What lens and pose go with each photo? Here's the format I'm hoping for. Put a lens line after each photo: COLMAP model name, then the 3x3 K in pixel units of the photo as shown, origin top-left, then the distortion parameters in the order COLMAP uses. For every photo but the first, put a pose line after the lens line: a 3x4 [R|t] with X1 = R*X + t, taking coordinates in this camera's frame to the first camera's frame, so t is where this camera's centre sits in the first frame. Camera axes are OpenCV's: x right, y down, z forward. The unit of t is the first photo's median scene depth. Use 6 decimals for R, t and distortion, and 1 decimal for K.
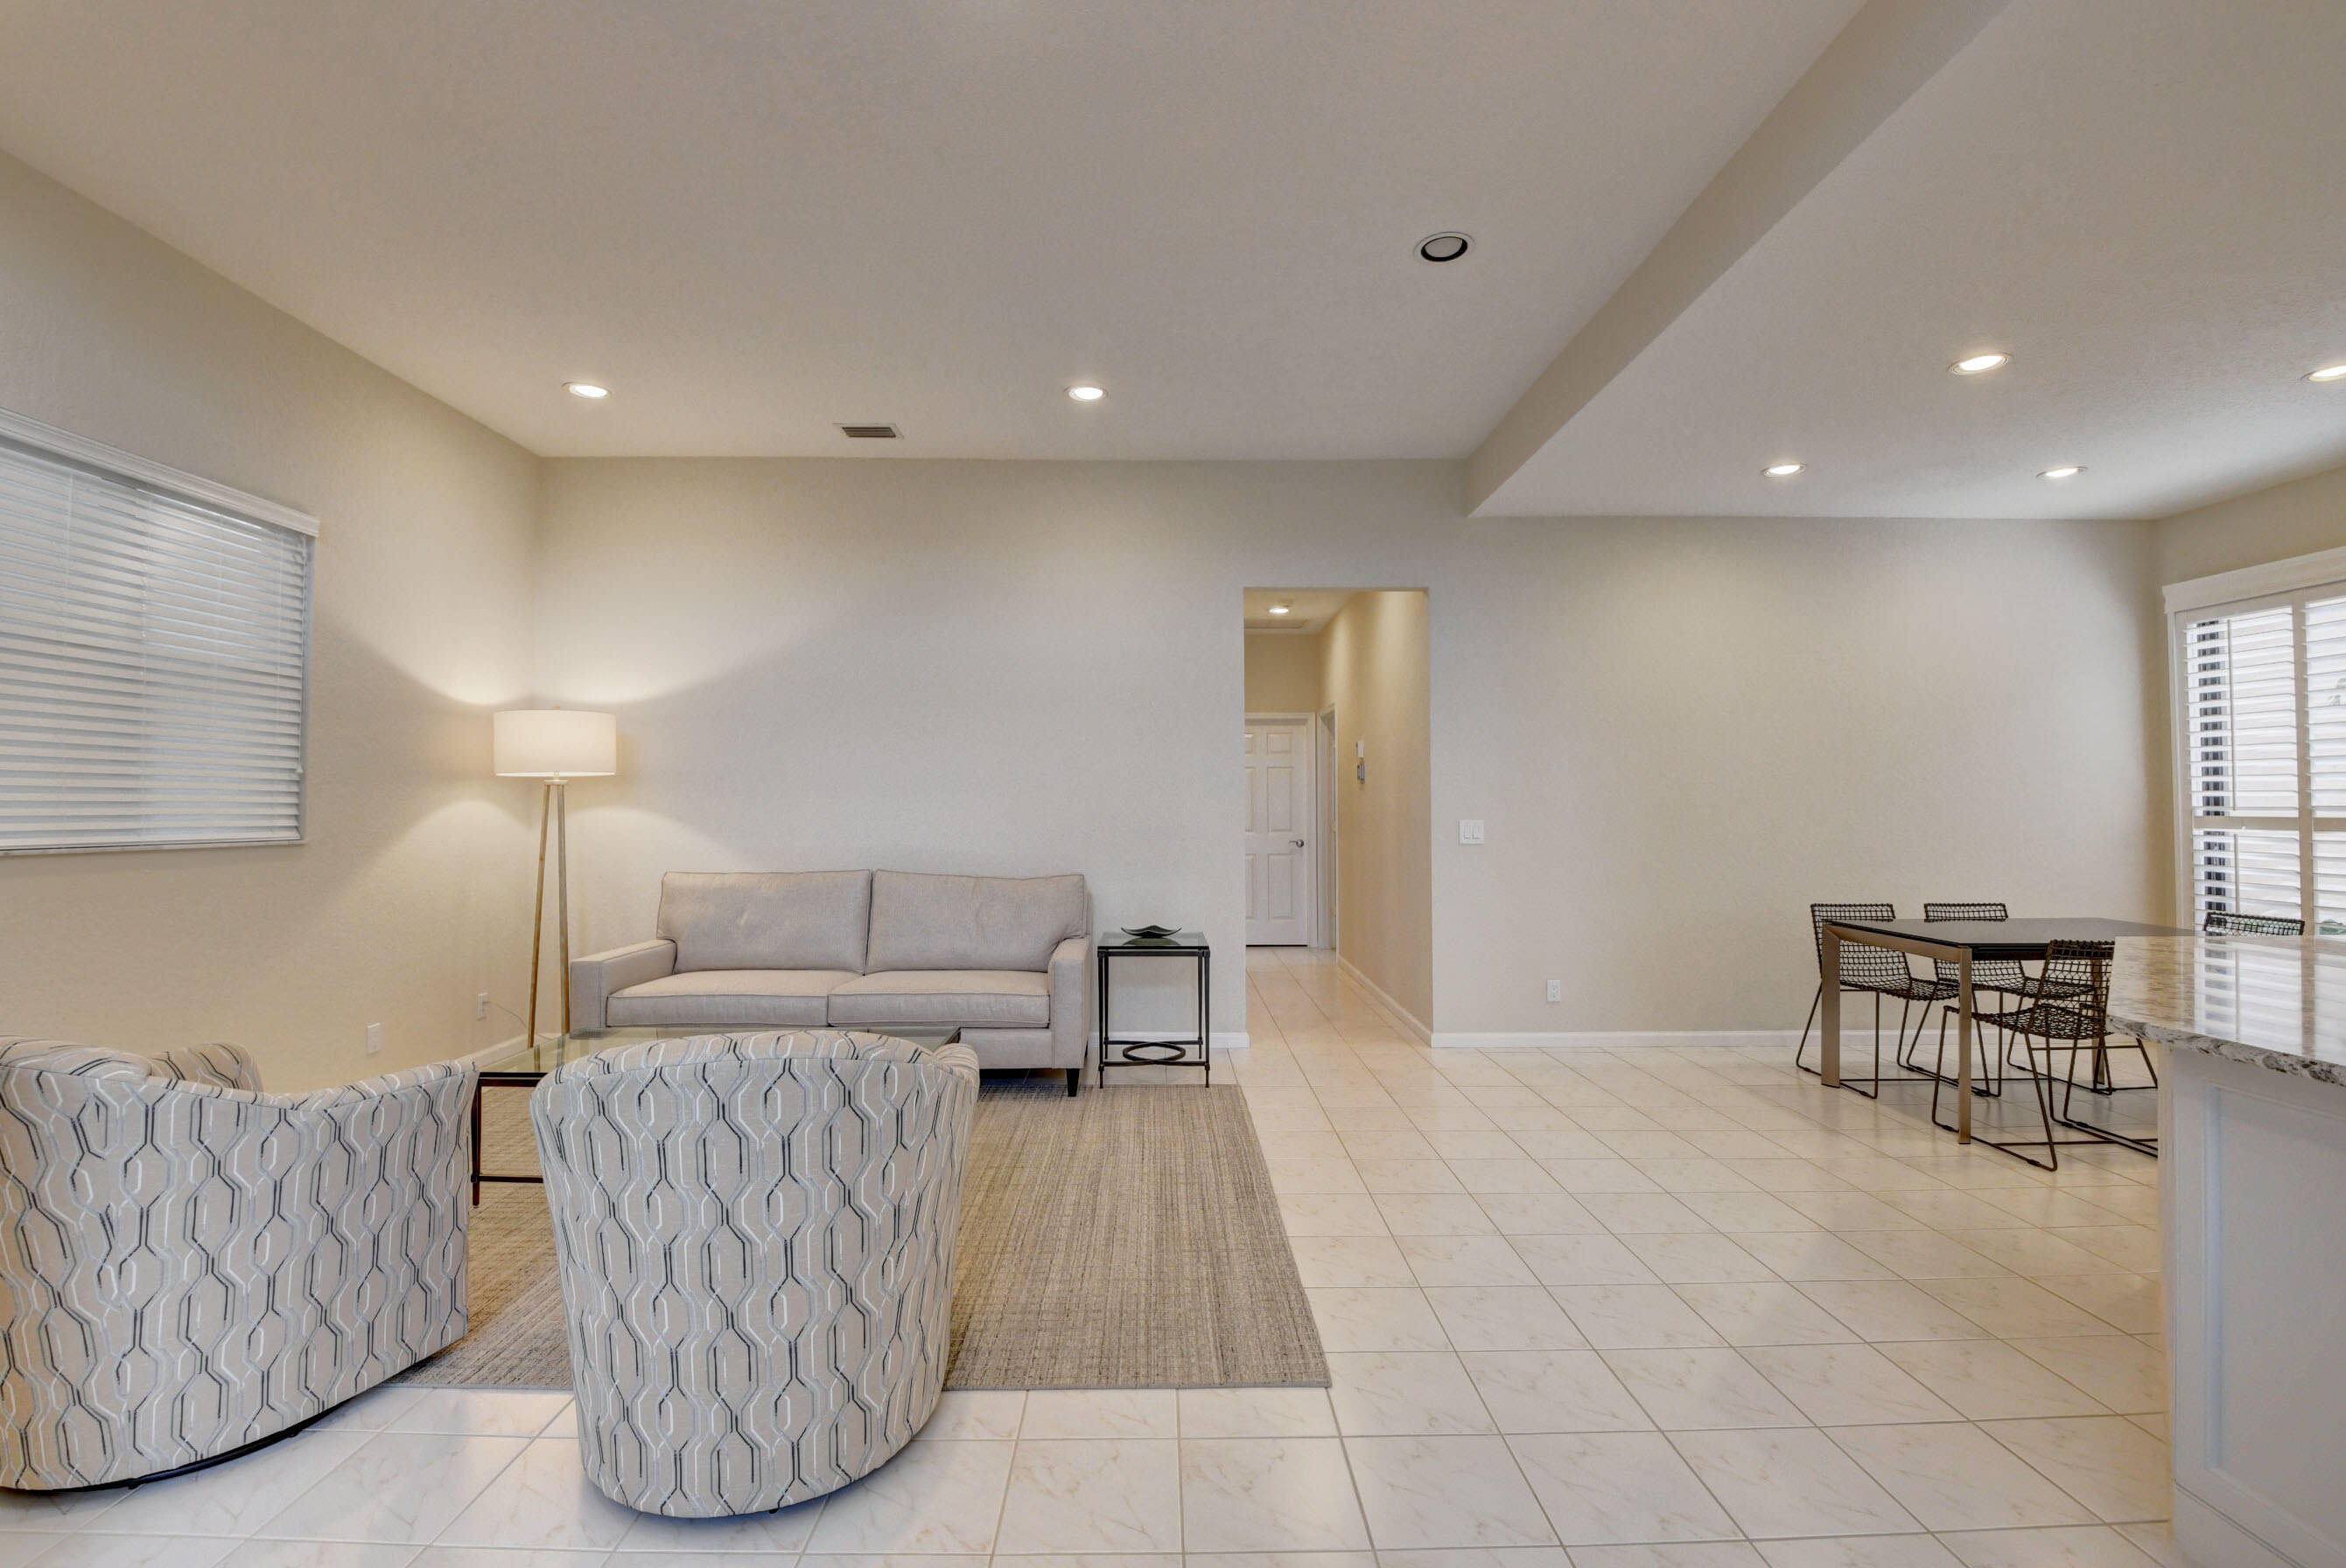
lens RADIAL K [[1016.9, 0, 1183.9], [0, 1016.9, 789.9], [0, 0, 1]] dist [-0.041496, -0.002579]
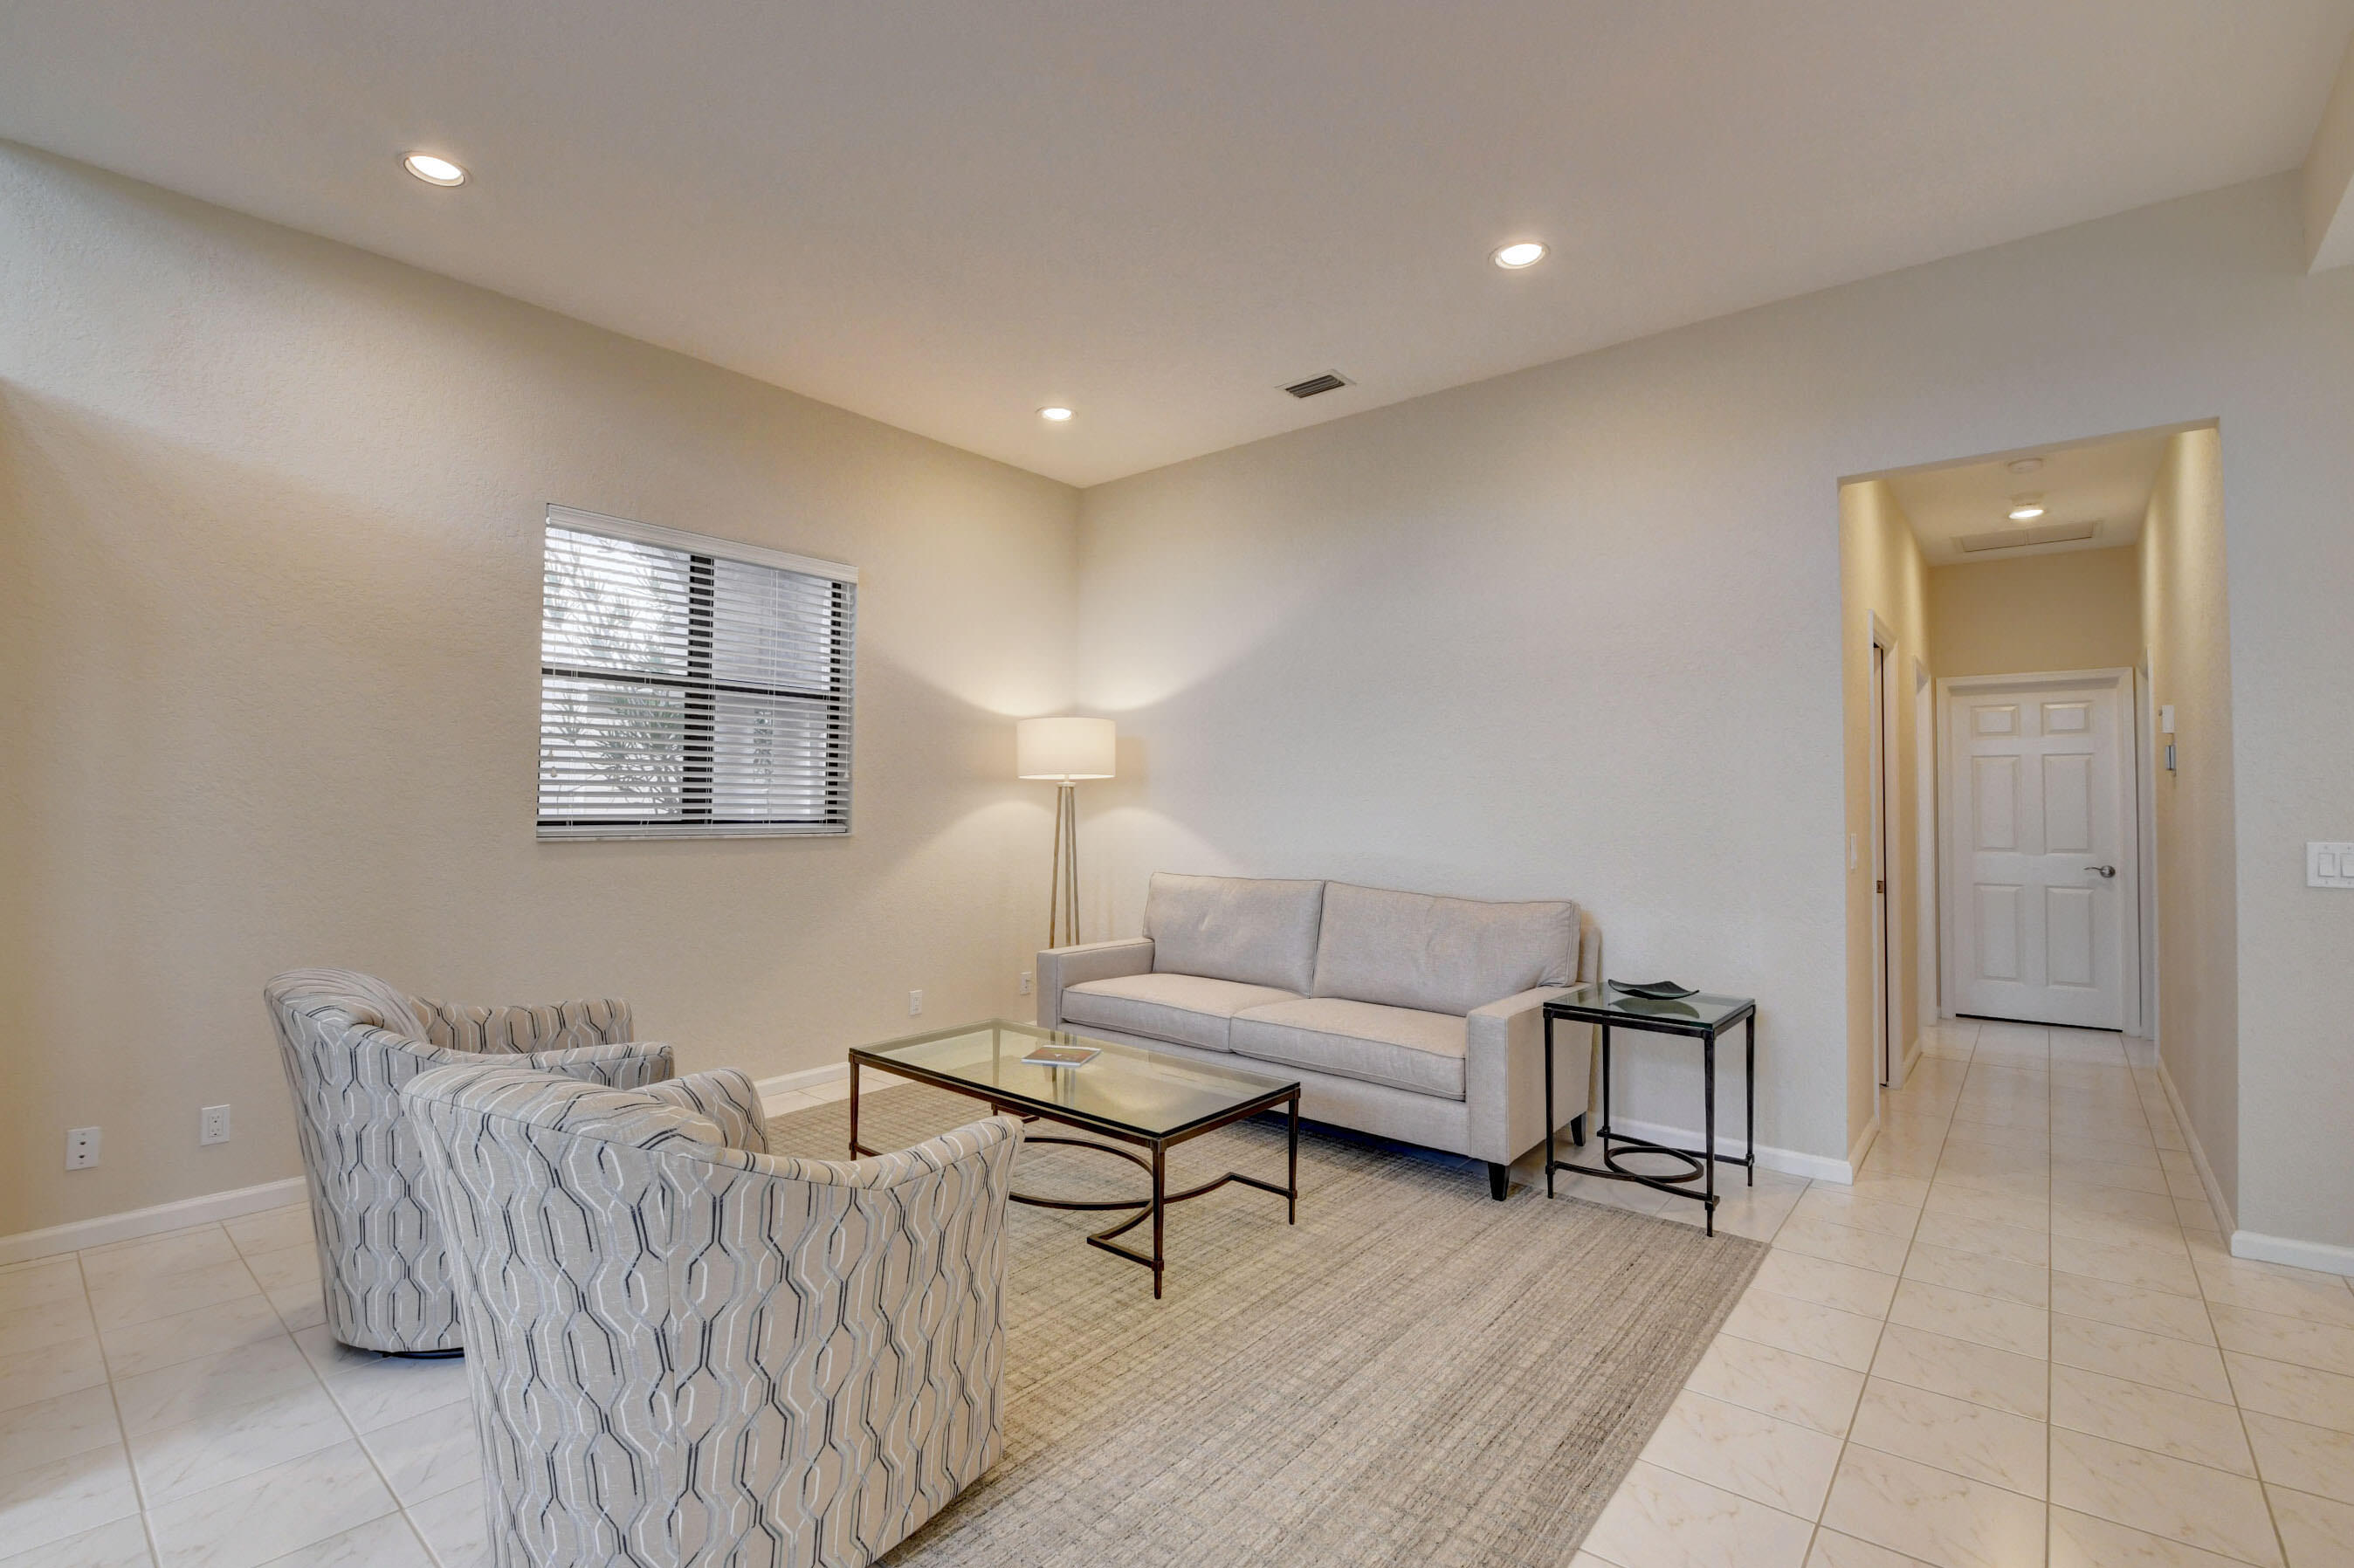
lens RADIAL K [[1027.4, 0, 1174.6], [0, 1027.4, 782.3], [0, 0, 1]] dist [-0.019070, -0.001388]
pose [[0.745453, -0.008363, -0.666506, 0.197903], [0.003520, 0.999957, -0.008610, 0.000537], [0.666549, 0.004072, 0.745450, 0.251161]]
